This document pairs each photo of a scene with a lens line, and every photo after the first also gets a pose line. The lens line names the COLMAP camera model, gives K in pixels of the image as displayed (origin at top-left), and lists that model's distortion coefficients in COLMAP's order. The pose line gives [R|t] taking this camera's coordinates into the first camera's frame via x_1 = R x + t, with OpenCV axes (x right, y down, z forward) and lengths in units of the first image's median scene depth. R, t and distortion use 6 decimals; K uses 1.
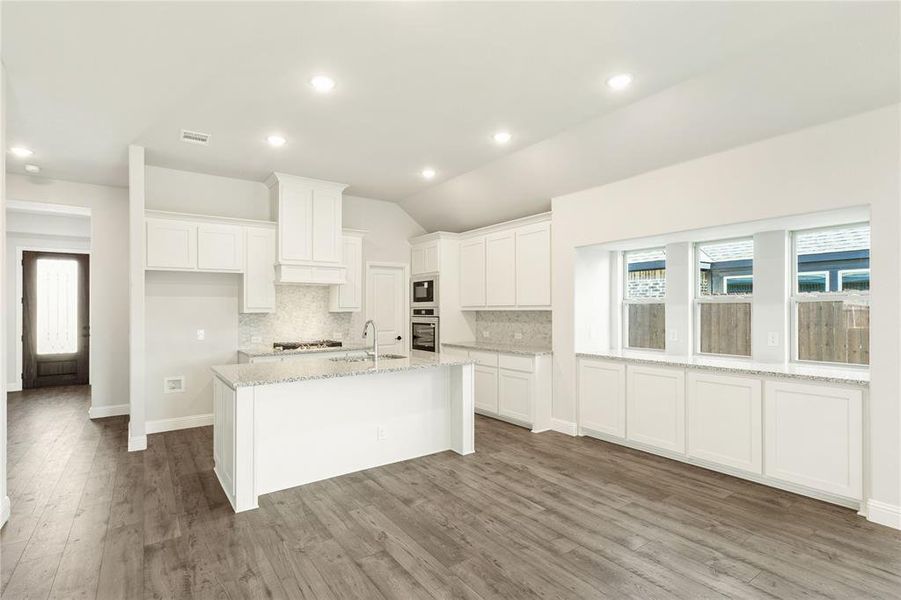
lens RADIAL K [[438.9, 0, 453.7], [0, 438.9, 305.3], [0, 0, 1]] dist [0.004900, 0.000327]
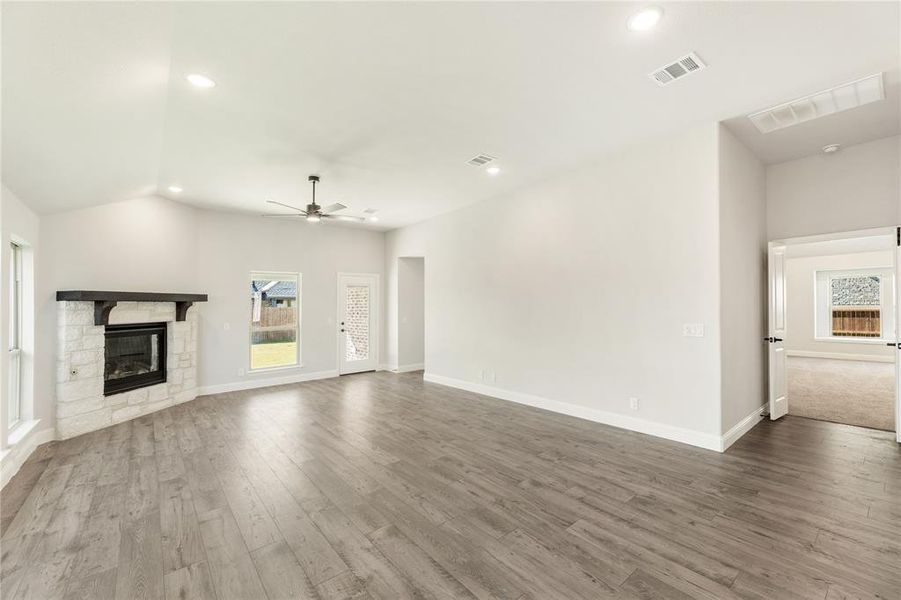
lens RADIAL K [[371.7, 0, 458.9], [0, 371.7, 295.0], [0, 0, 1]] dist [0.000353, -0.000297]
pose [[-0.996848, 0.026567, -0.074751, 0.200257], [0.029173, 0.998996, -0.033990, 0.004683], [0.073773, -0.036064, -0.996623, 0.854773]]
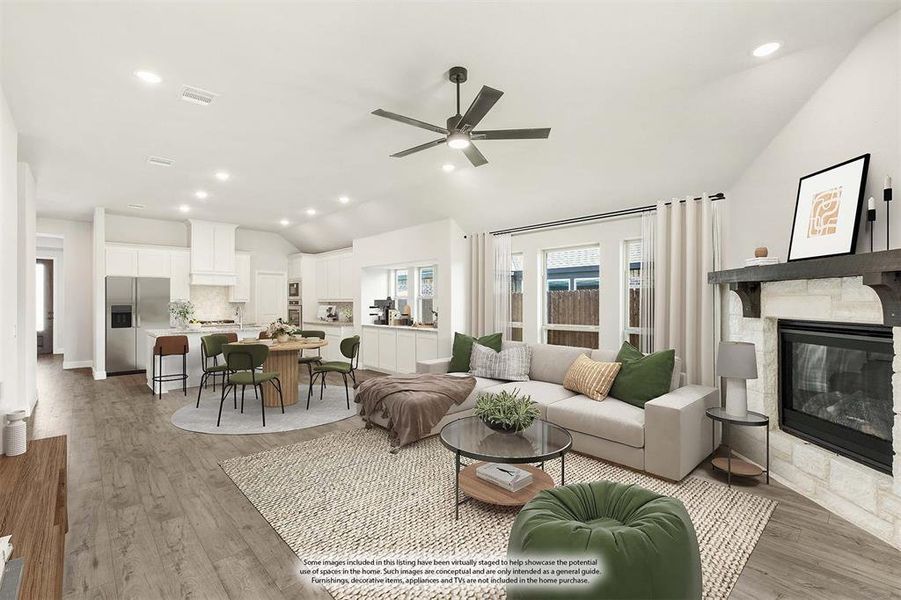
lens RADIAL K [[401.9, 0, 457.1], [0, 401.9, 301.5], [0, 0, 1]] dist [-0.001167, 0.000717]
pose [[0.990627, 0.005742, 0.136475, 0.423934], [-0.006921, 0.999943, 0.008161, -0.006254], [-0.136421, -0.009029, 0.990610, -0.702131]]
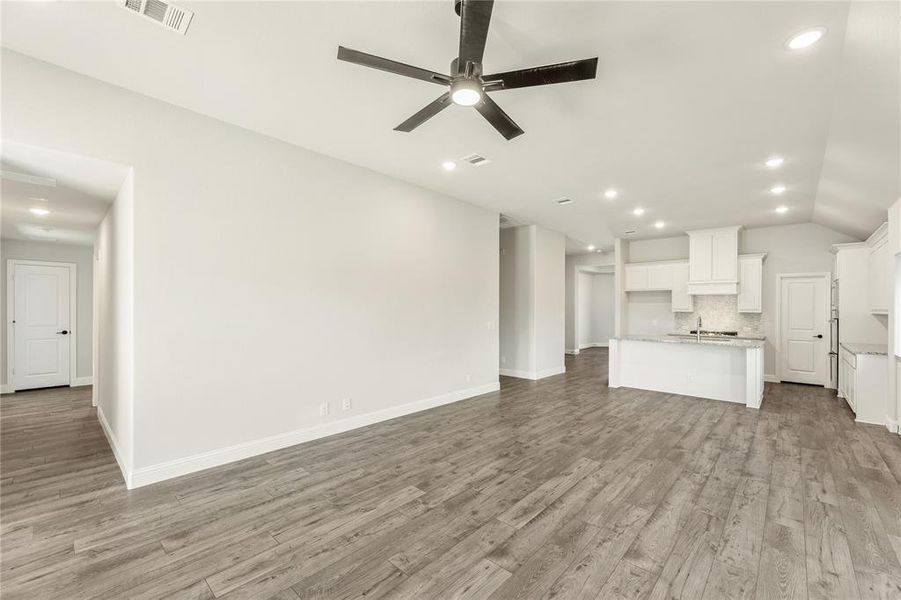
lens RADIAL K [[371.7, 0, 452.9], [0, 371.7, 306.5], [0, 0, 1]] dist [0.000353, -0.000297]
pose [[0.205262, 0.005508, -0.978692, 0.894414], [-0.004590, 0.999979, 0.004666, -0.007586], [0.978696, 0.003534, 0.205283, -0.220497]]
